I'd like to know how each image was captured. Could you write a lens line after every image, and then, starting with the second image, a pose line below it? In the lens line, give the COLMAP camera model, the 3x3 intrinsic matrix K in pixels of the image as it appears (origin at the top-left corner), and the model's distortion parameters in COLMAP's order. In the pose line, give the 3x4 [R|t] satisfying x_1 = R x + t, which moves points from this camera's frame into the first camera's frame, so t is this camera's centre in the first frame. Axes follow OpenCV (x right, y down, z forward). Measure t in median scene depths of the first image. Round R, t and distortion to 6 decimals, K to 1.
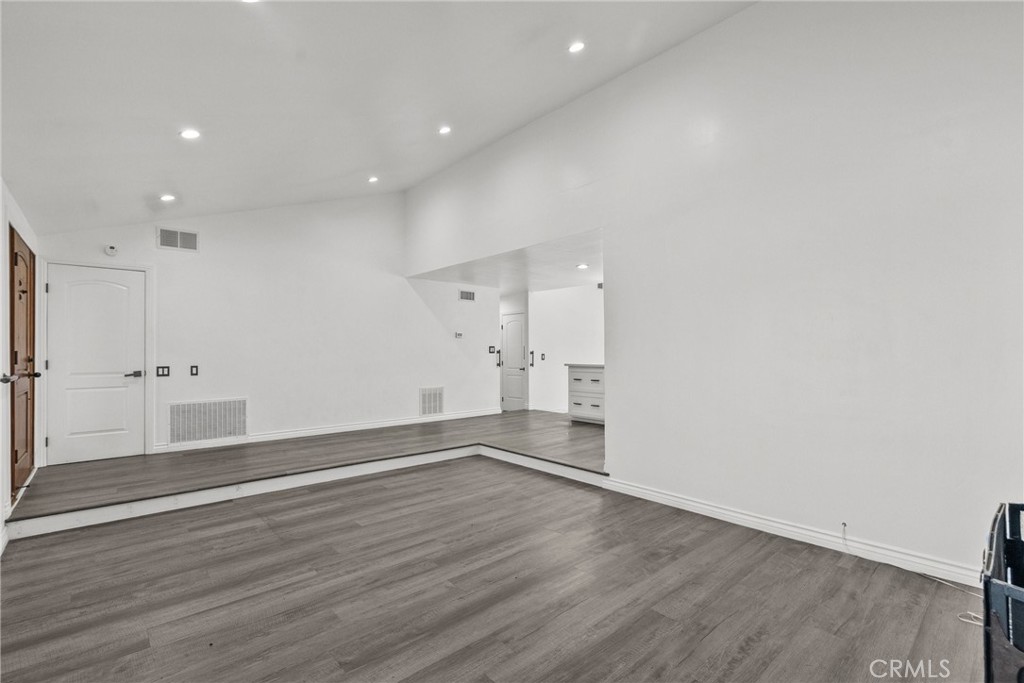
lens RADIAL K [[473.1, 0, 510.1], [0, 473.1, 349.0], [0, 0, 1]] dist [0.001423, 0.000887]
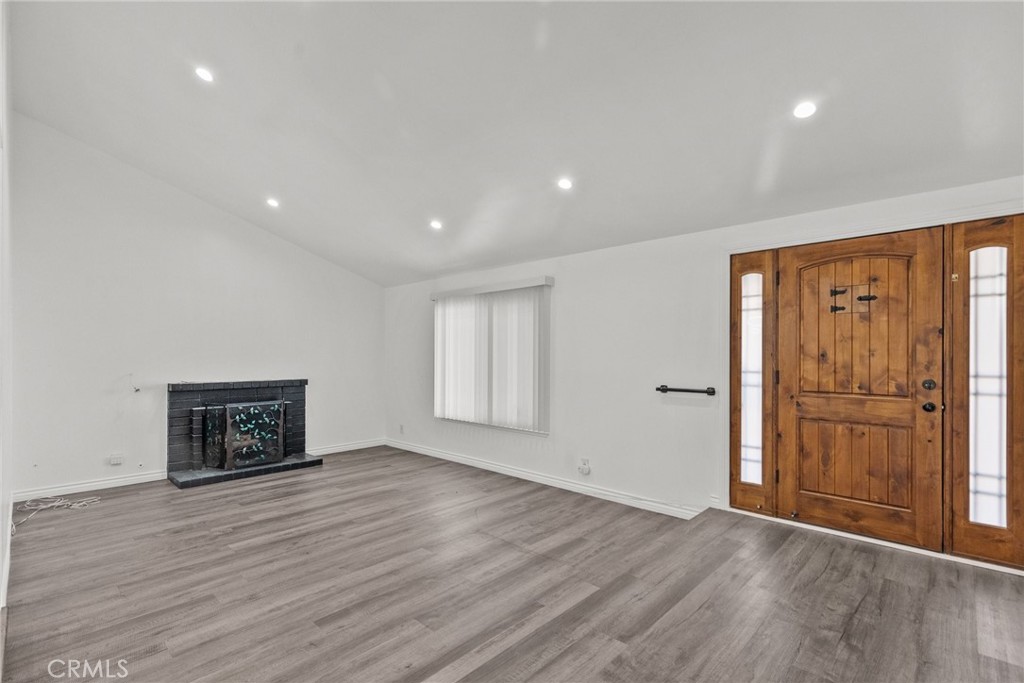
lens RADIAL K [[473.1, 0, 510.1], [0, 473.1, 349.0], [0, 0, 1]] dist [0.001423, 0.000887]
pose [[-0.996297, 0.013228, -0.084956, -0.509373], [0.015059, 0.999667, -0.020944, -0.030105], [0.084651, -0.022145, -0.996165, 2.453048]]
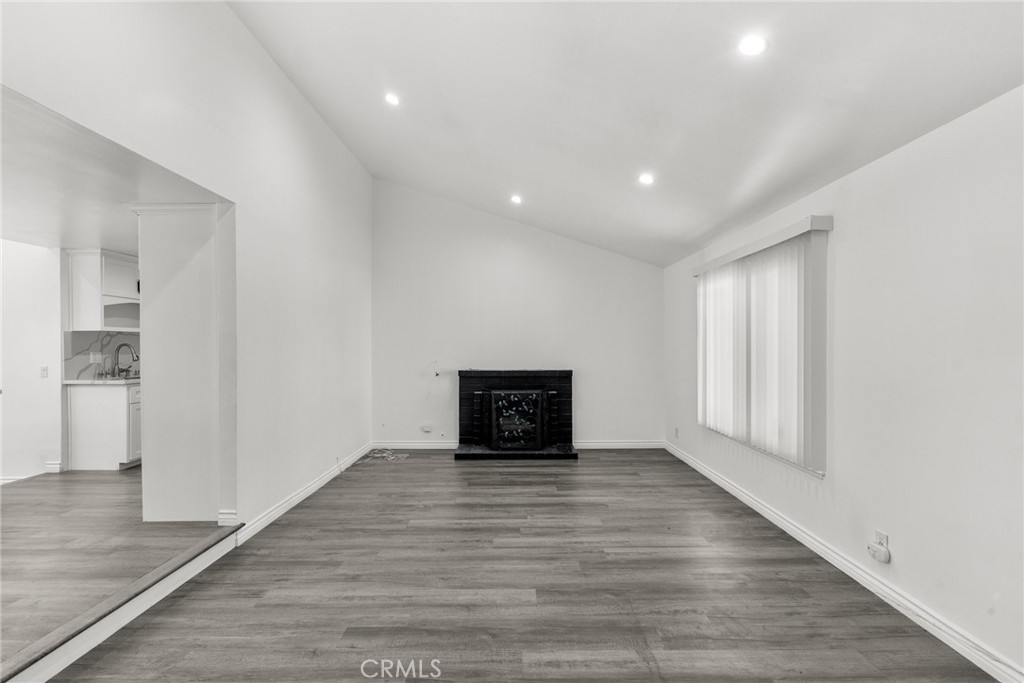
lens RADIAL K [[473.1, 0, 510.1], [0, 473.1, 349.0], [0, 0, 1]] dist [0.001423, 0.000887]
pose [[-0.754799, 0.007952, 0.655908, -0.977001], [0.002022, 0.999950, -0.009796, -0.026375], [-0.655954, -0.006068, -0.754777, 1.975060]]
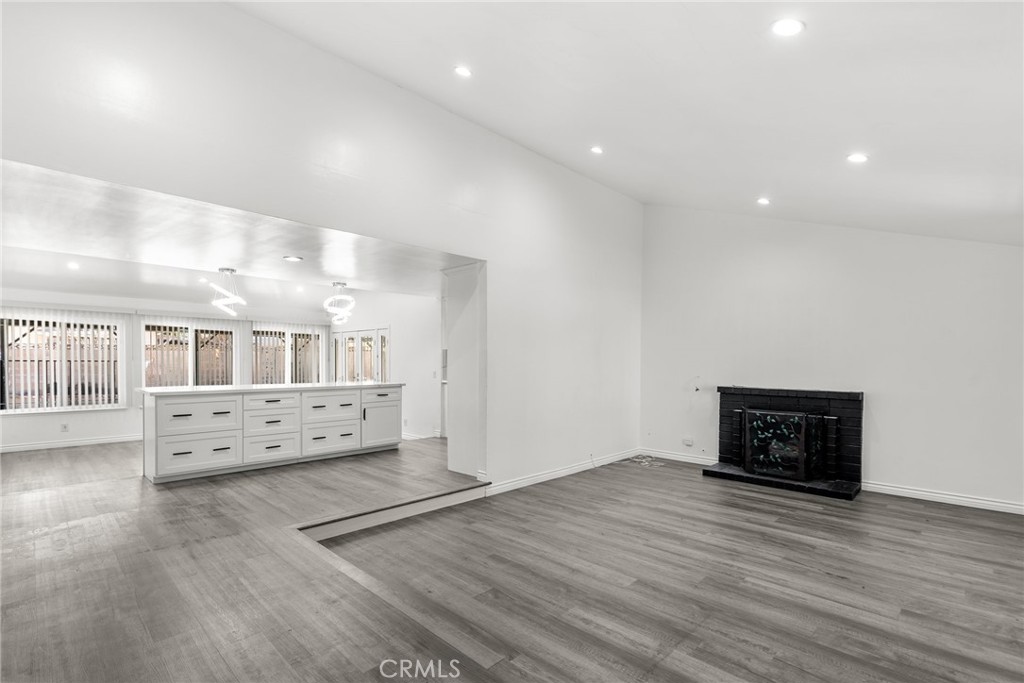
lens RADIAL K [[473.1, 0, 510.1], [0, 473.1, 349.0], [0, 0, 1]] dist [0.001423, 0.000887]
pose [[-0.088333, 0.033538, 0.995526, -1.456584], [-0.013473, 0.999301, -0.034861, -0.035036], [-0.996000, -0.016492, -0.087820, 1.607222]]
